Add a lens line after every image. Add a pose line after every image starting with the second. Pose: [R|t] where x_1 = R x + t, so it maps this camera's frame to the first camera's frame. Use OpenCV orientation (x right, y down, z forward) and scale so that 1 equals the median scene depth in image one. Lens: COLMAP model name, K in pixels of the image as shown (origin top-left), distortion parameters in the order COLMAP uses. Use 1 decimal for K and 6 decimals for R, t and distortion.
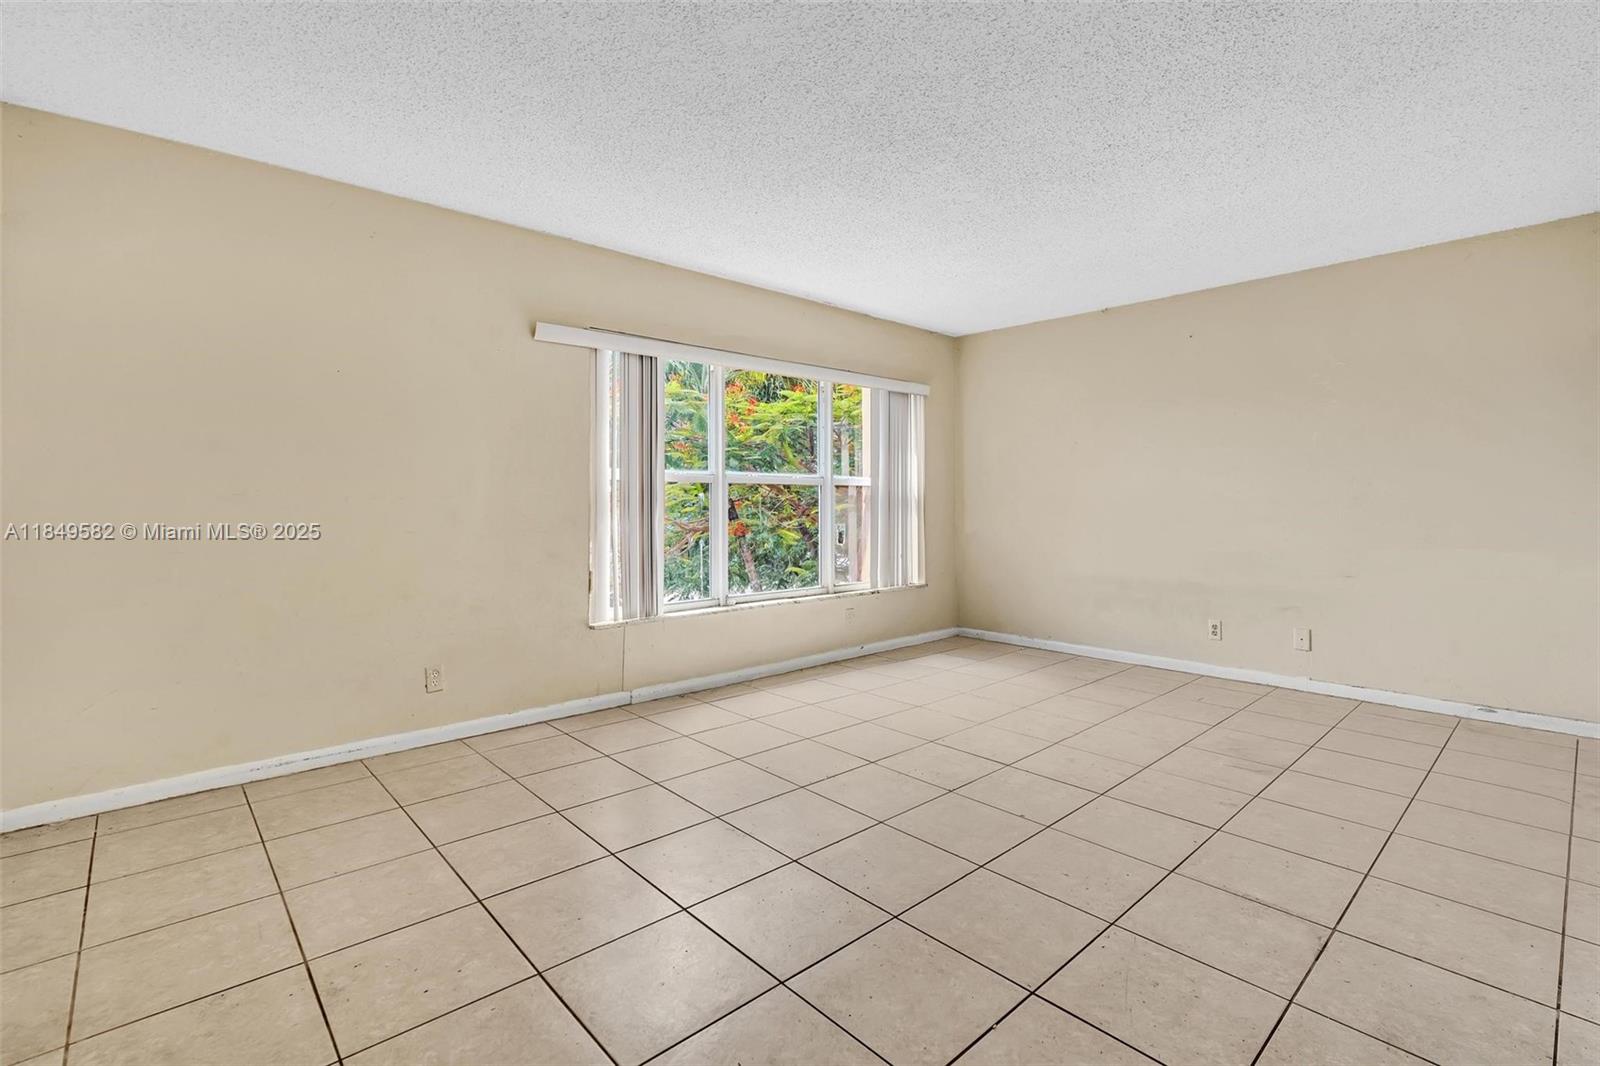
lens RADIAL K [[735.6, 0, 780.3], [0, 735.6, 506.6], [0, 0, 1]] dist [-0.001763, 0.003409]
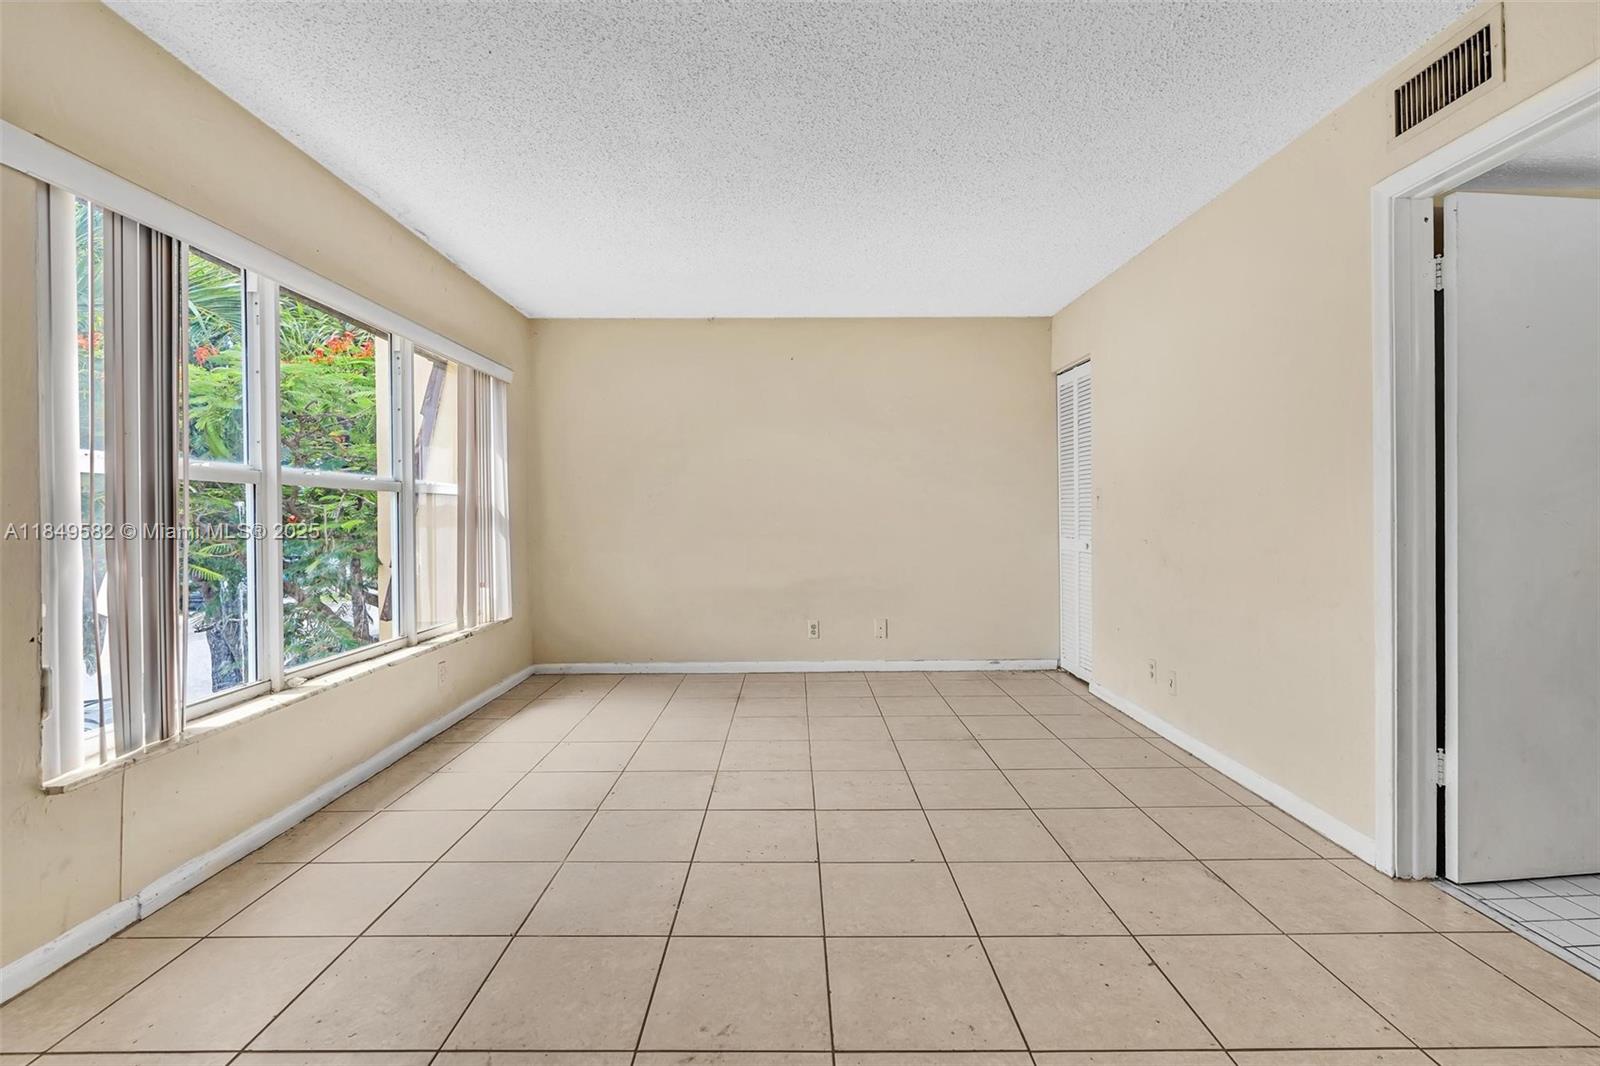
lens RADIAL K [[735.6, 0, 798.3], [0, 735.6, 520.5], [0, 0, 1]] dist [-0.001763, 0.003409]
pose [[0.662173, -0.012819, 0.749241, -0.263587], [0.014520, 0.999885, 0.004275, 0.000237], [-0.749210, 0.008049, 0.662283, 0.310504]]
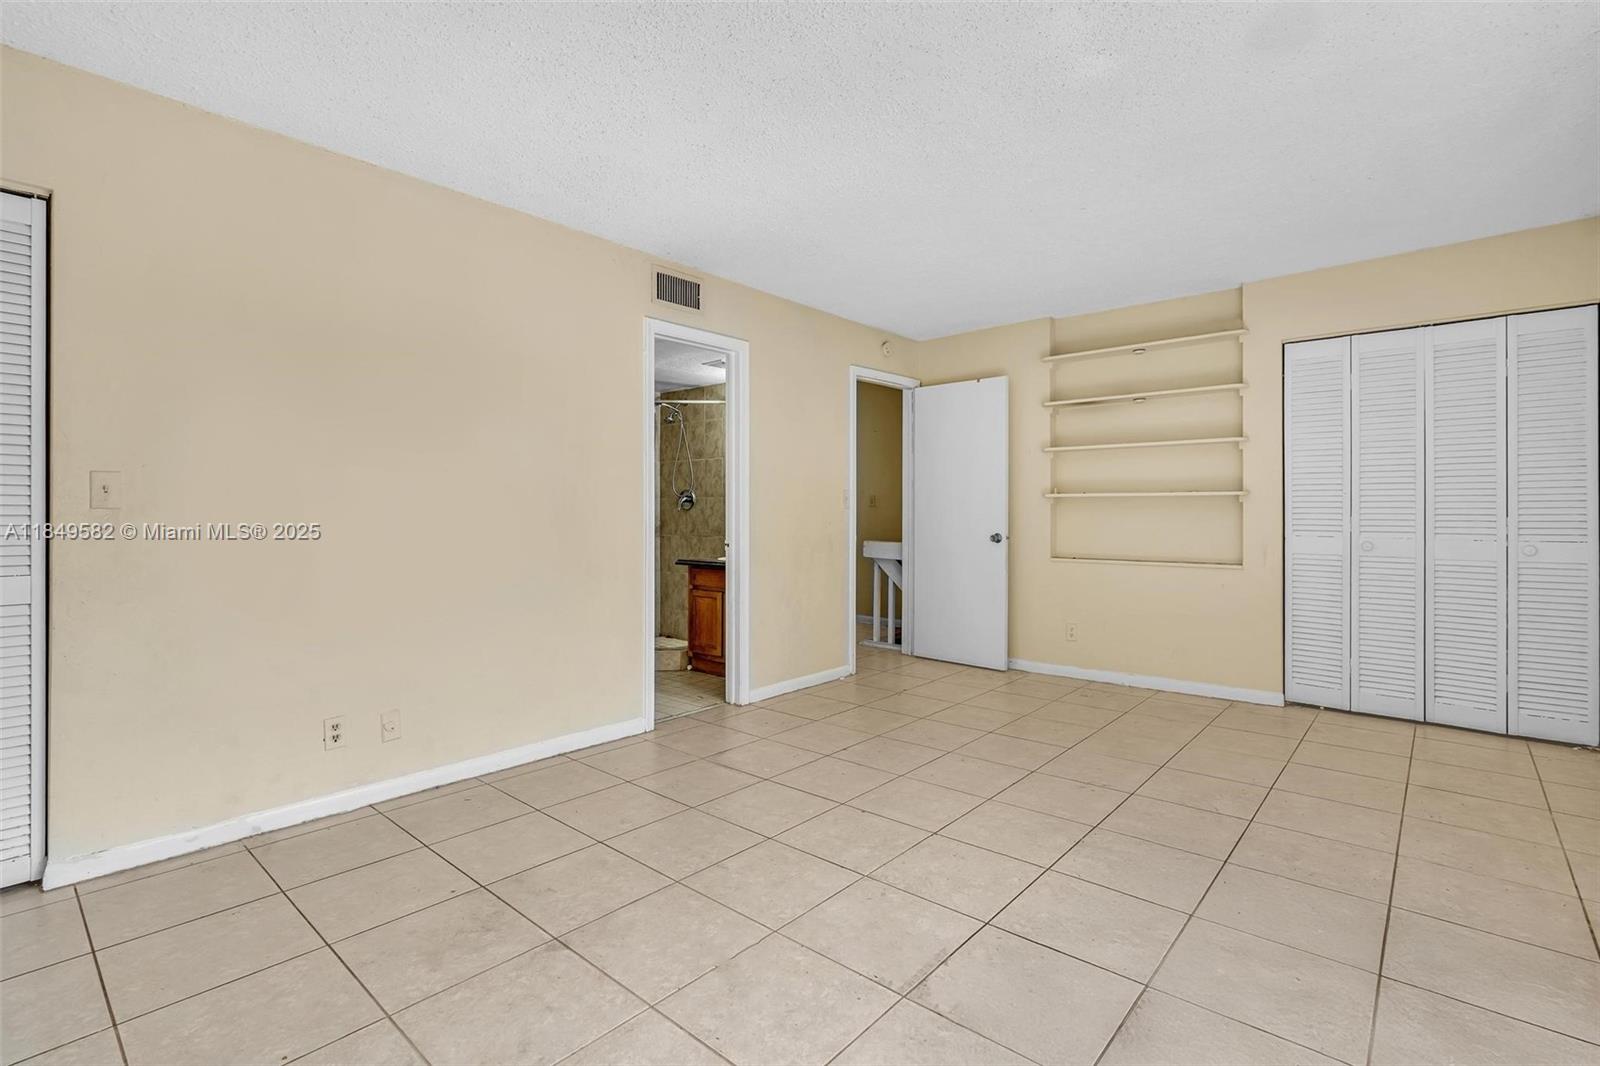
lens RADIAL K [[735.6, 0, 803.9], [0, 735.6, 520.9], [0, 0, 1]] dist [-0.001763, 0.003409]
pose [[-0.991641, 0.000645, -0.129027, 0.336626], [-0.001584, 0.999851, 0.017174, -0.006023], [0.129019, 0.017235, -0.991492, 1.239108]]
